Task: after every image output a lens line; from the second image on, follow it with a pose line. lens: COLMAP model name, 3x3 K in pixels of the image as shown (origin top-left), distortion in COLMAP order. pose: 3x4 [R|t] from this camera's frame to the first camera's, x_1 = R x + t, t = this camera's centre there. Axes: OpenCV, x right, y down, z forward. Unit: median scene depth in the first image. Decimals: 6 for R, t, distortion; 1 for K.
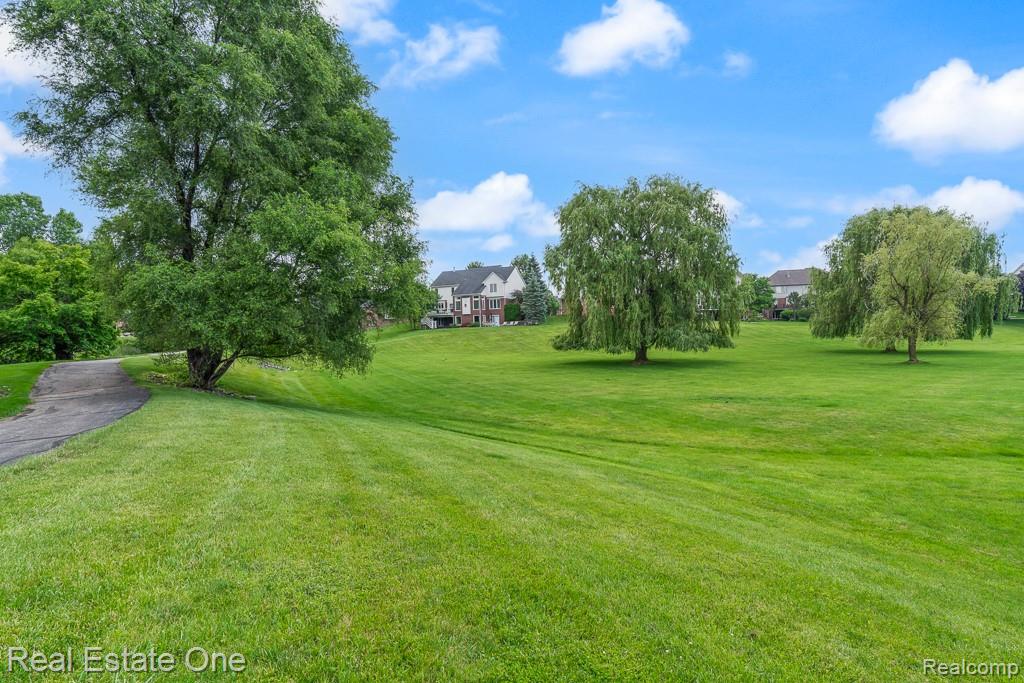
lens RADIAL K [[557.9, 0, 473.4], [0, 557.9, 342.0], [0, 0, 1]] dist [-0.005476, 0.000766]
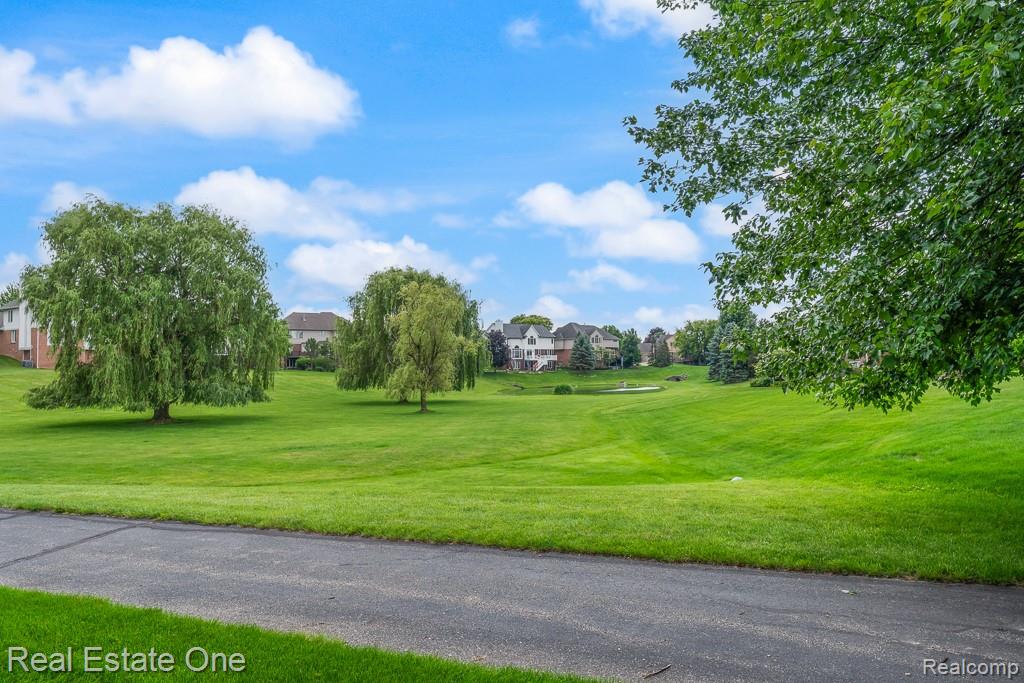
lens RADIAL K [[695.1, 0, 513.6], [0, 695.1, 350.4], [0, 0, 1]] dist [-0.004271, -0.003226]
pose [[0.689949, 0.035119, 0.723006, -0.104665], [0.010907, 0.998205, -0.058895, -0.002317], [-0.723776, 0.048520, 0.688327, -0.107582]]
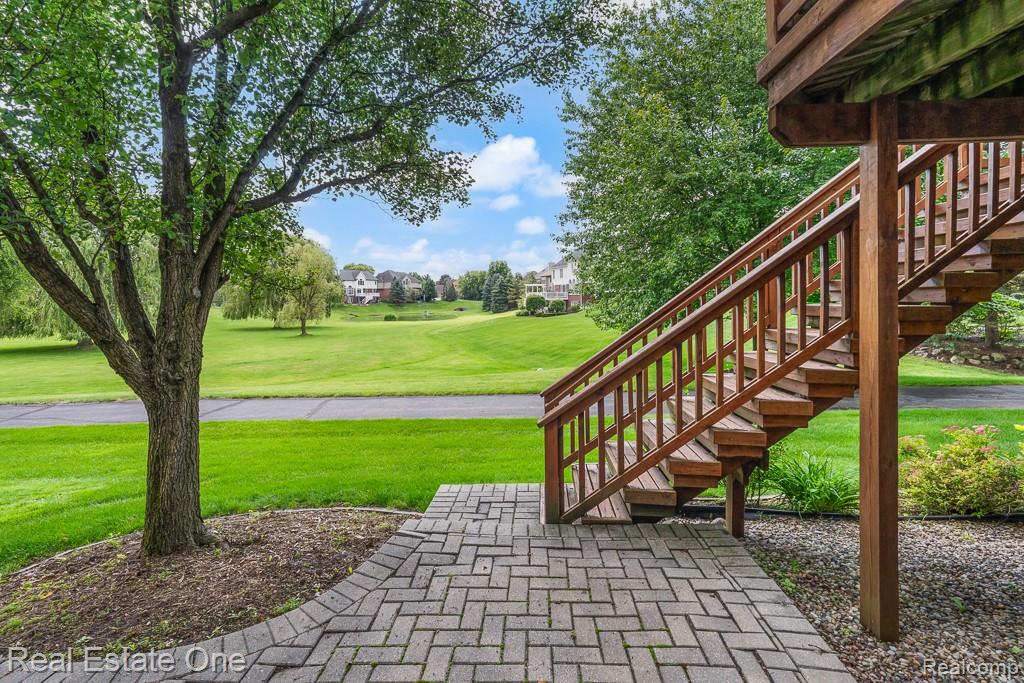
lens RADIAL K [[466.5, 0, 522.1], [0, 466.5, 299.8], [0, 0, 1]] dist [-0.007163, 0.001722]
pose [[0.388447, 0.024490, 0.921146, -0.195998], [0.015581, 0.999329, -0.033139, -0.009720], [-0.921339, 0.027225, 0.387805, -0.109169]]
